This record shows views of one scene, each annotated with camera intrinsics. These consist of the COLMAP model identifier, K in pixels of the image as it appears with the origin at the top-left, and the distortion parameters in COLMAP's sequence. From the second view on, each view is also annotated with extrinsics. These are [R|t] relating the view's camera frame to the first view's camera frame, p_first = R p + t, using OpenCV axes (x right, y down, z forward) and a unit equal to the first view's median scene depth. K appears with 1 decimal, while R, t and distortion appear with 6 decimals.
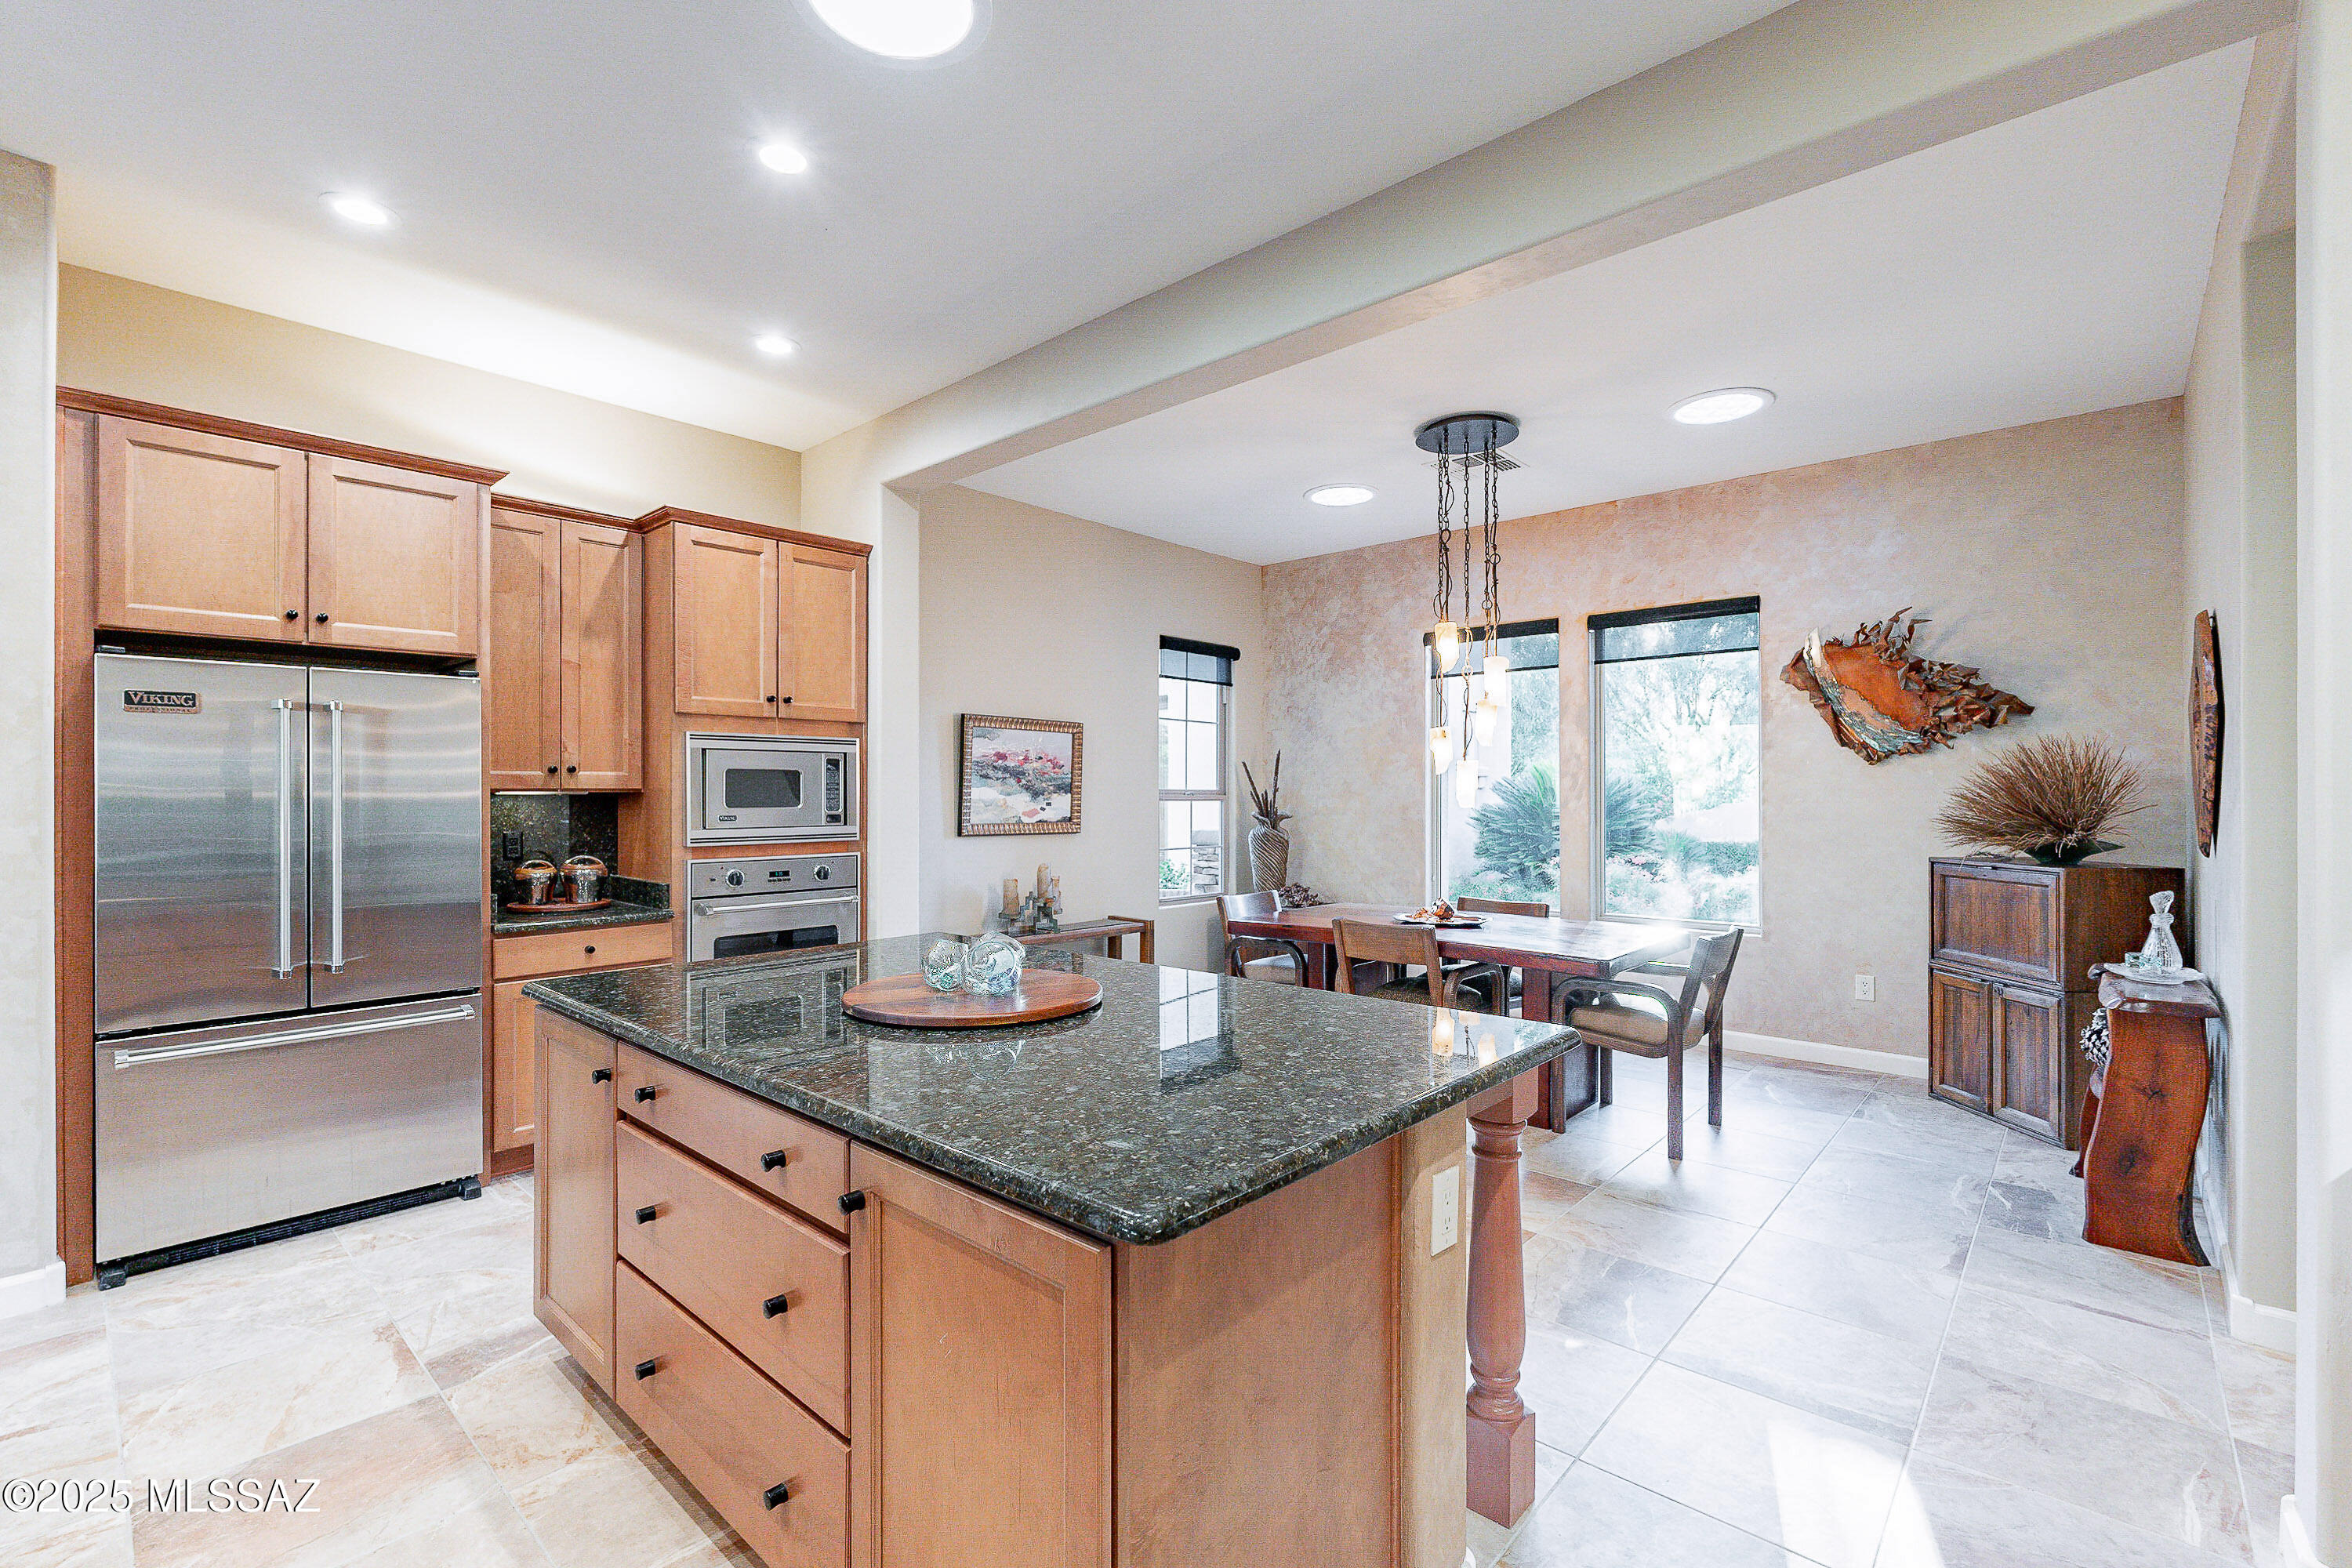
lens RADIAL K [[1033.2, 0, 1187.6], [0, 1033.2, 779.7], [0, 0, 1]] dist [-0.000518, 0.002221]
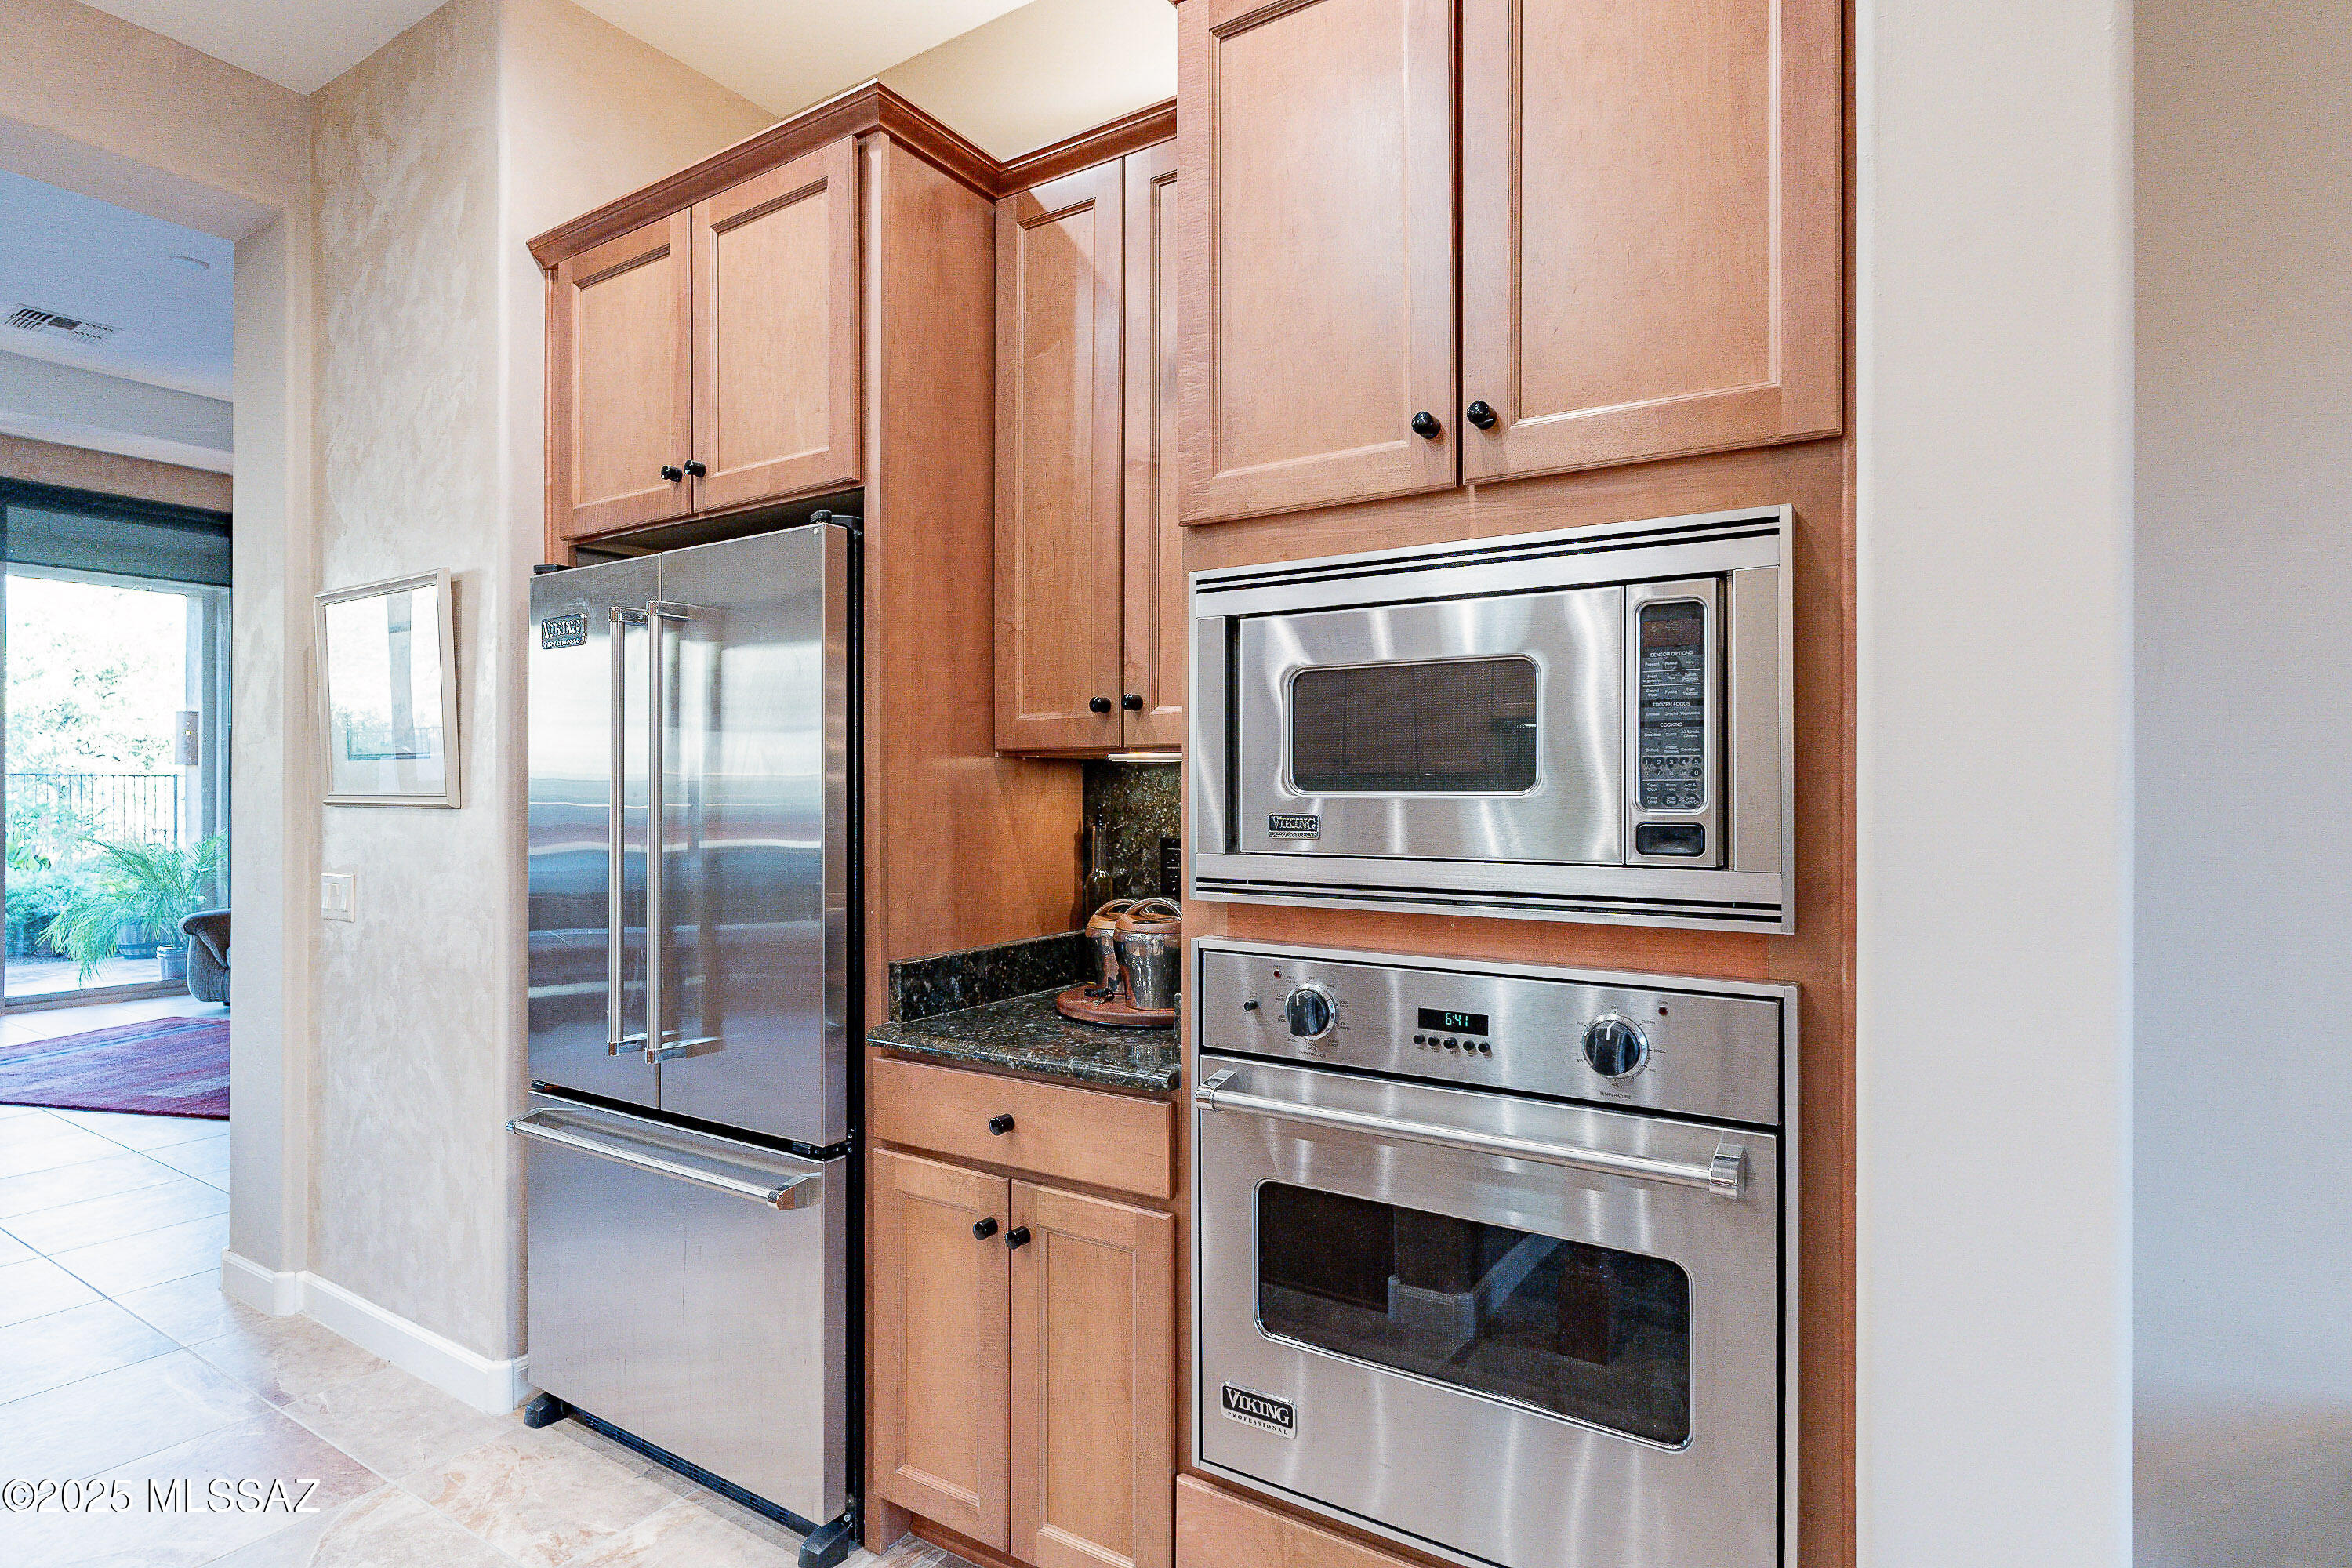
lens RADIAL K [[1198.5, 0, 1174.2], [0, 1198.5, 789.3], [0, 0, 1]] dist [-0.005560, -0.000337]
pose [[0.162516, 0.004222, -0.986697, -0.062907], [0.013493, 0.999888, 0.006501, 0.018975], [0.986614, -0.014370, 0.162441, 0.723864]]
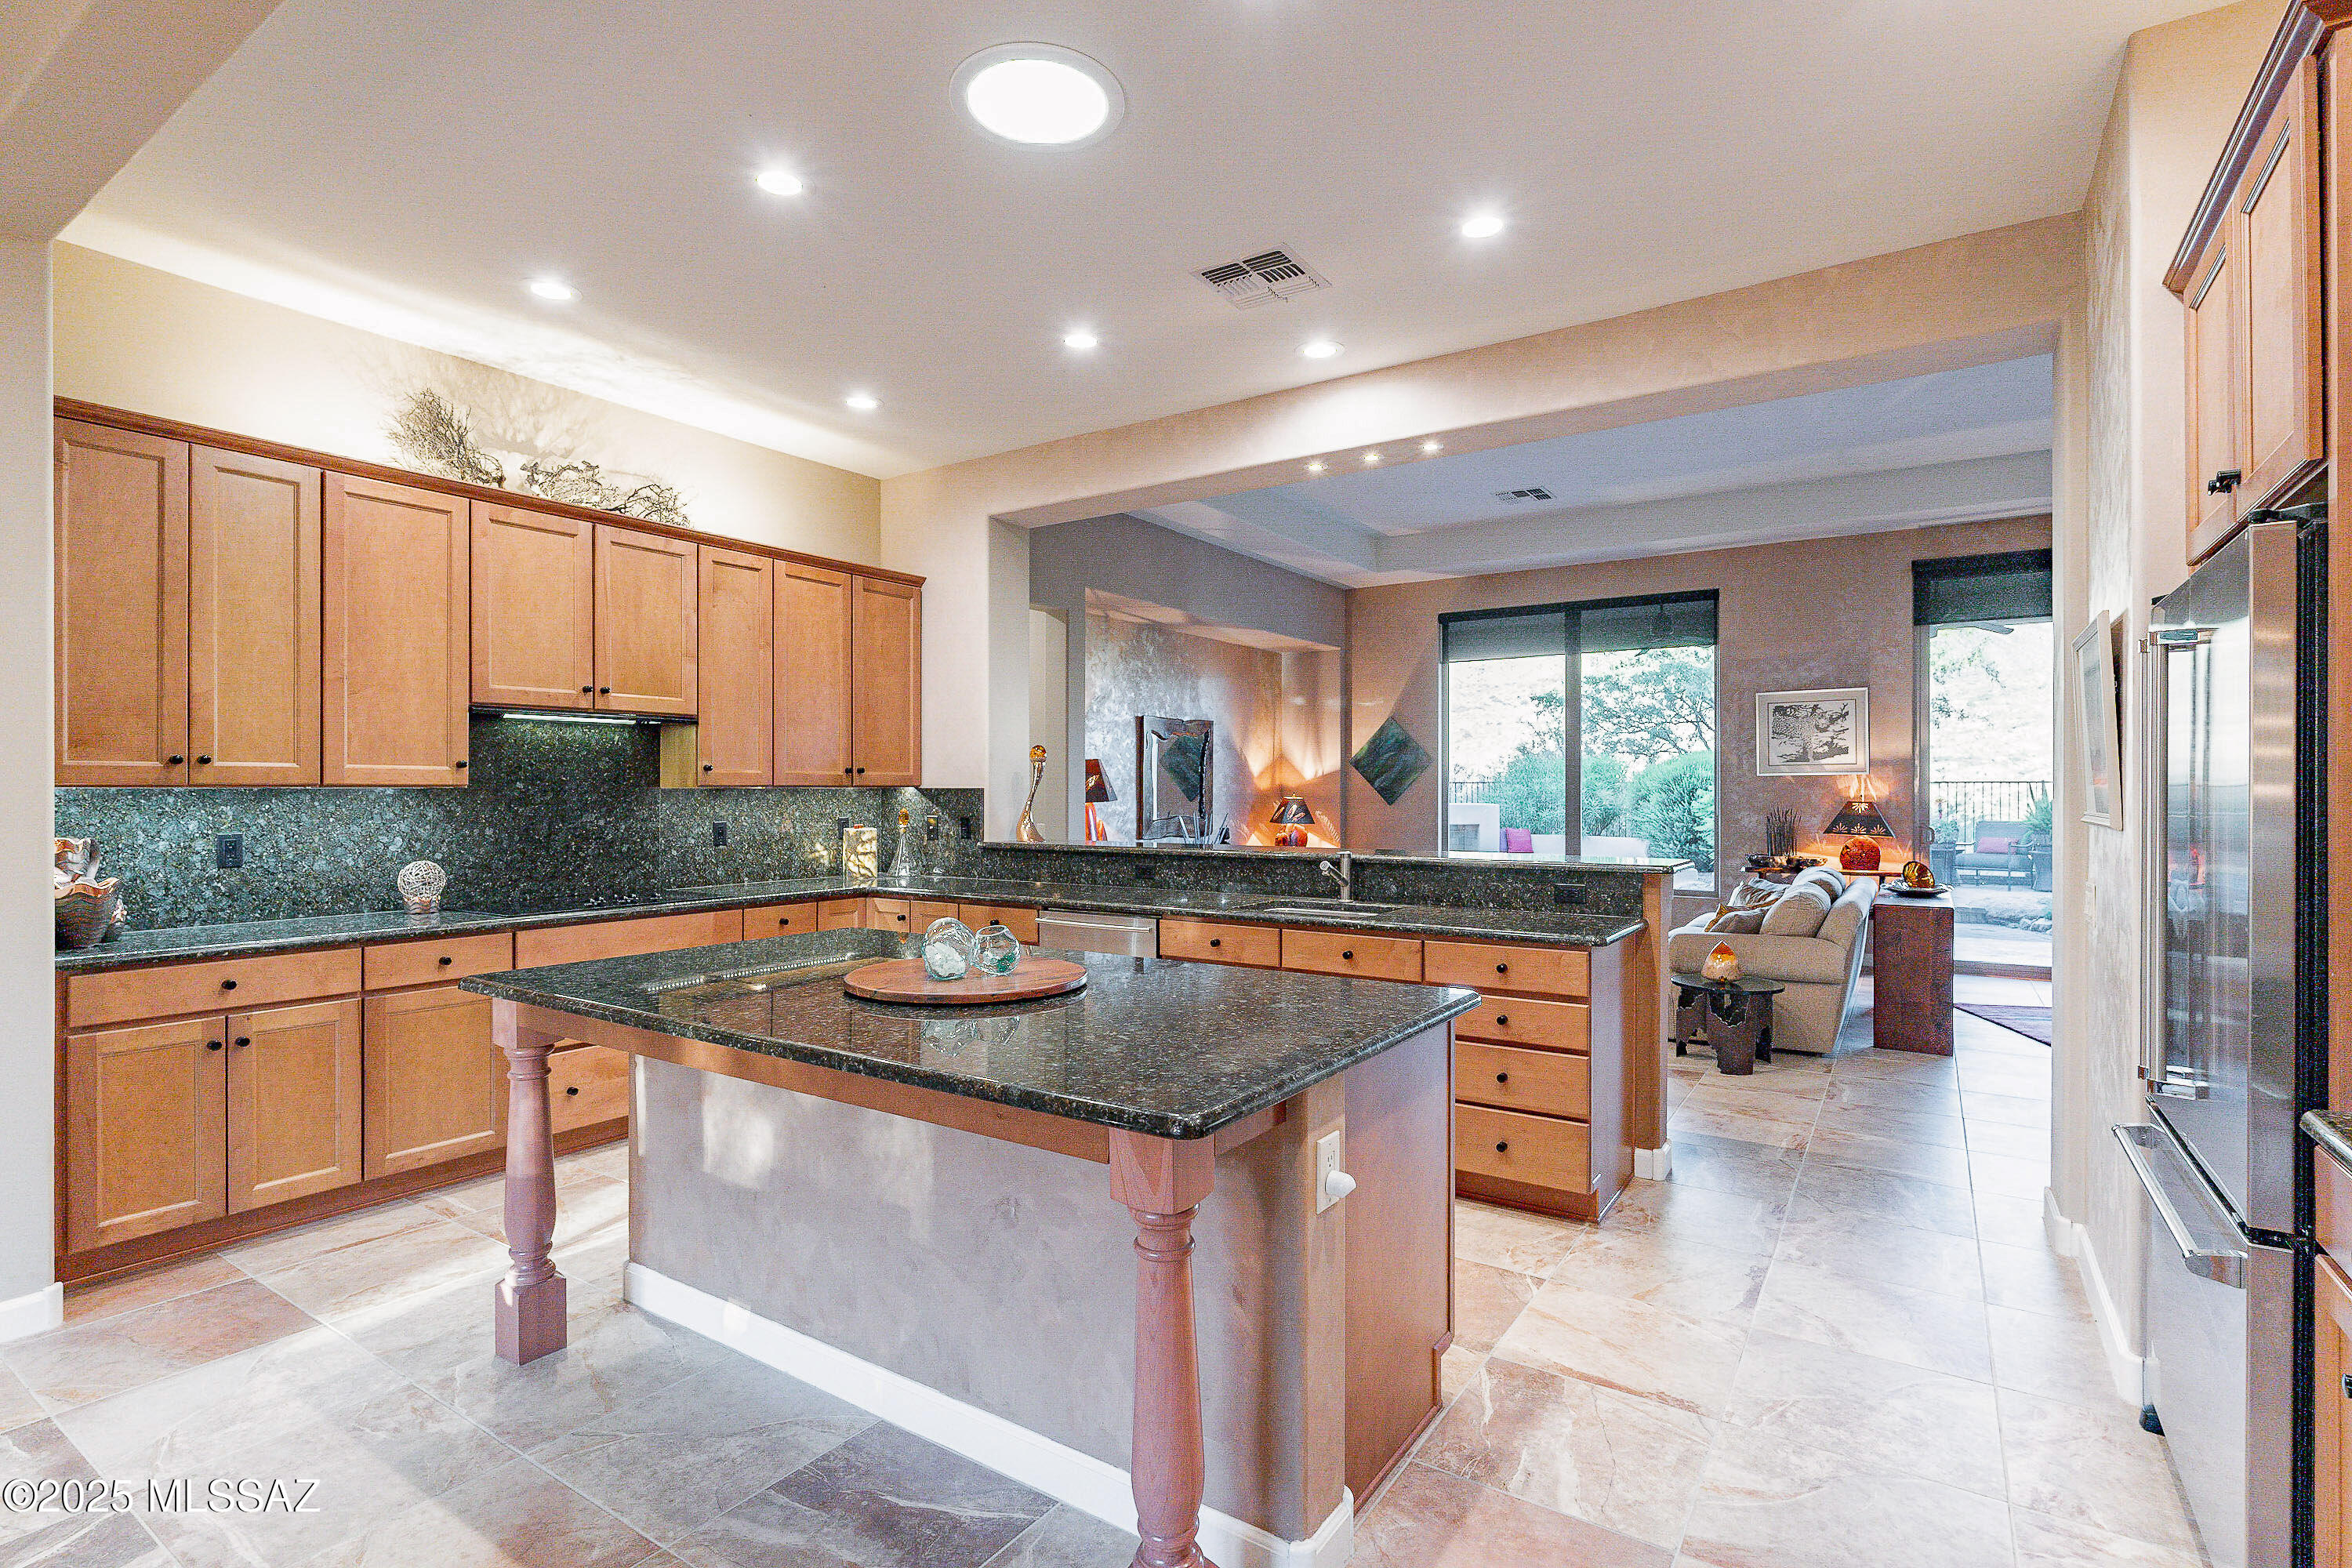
lens RADIAL K [[1113.4, 0, 1171.9], [0, 1113.4, 794.9], [0, 0, 1]] dist [-0.001622, 0.001419]
pose [[-0.991872, 0.002082, -0.127223, -0.116005], [0.003169, 0.999960, -0.008345, 0.012846], [0.127200, -0.008680, -0.991839, 0.950643]]
